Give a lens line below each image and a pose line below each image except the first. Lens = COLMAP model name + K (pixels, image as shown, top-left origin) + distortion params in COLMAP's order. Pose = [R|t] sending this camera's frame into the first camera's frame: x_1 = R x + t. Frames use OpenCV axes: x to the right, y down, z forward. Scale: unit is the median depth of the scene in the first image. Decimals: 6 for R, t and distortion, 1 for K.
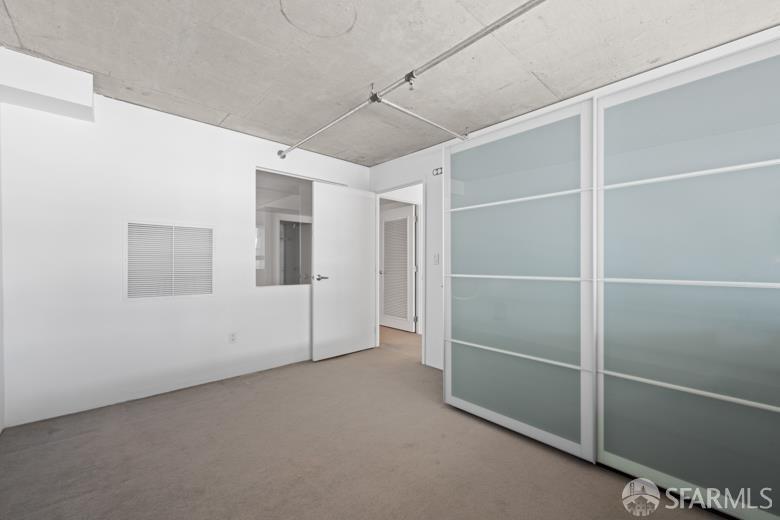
lens RADIAL K [[306.2, 0, 390.4], [0, 306.2, 257.4], [0, 0, 1]] dist [-0.000741, -0.000116]
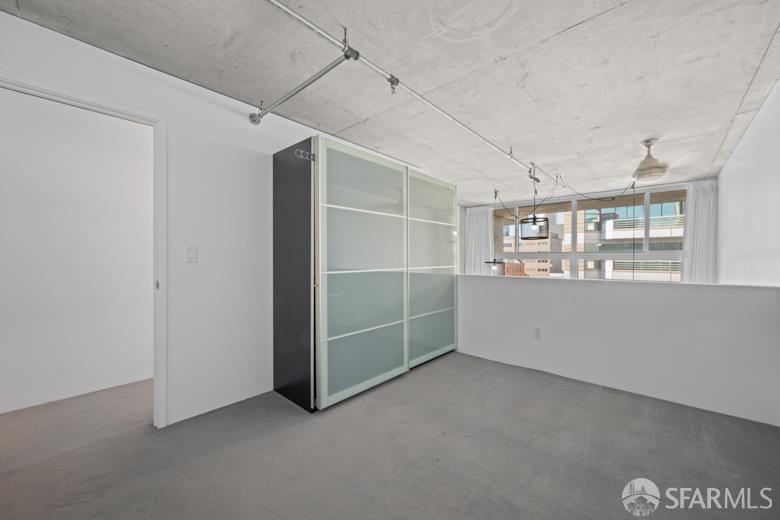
lens RADIAL K [[306.2, 0, 390.4], [0, 306.2, 257.4], [0, 0, 1]] dist [-0.000741, -0.000116]
pose [[-0.084887, 0.003795, 0.996383, -0.787857], [-0.014450, 0.999883, -0.005040, 0.011617], [-0.996286, -0.014826, -0.084822, 0.890445]]
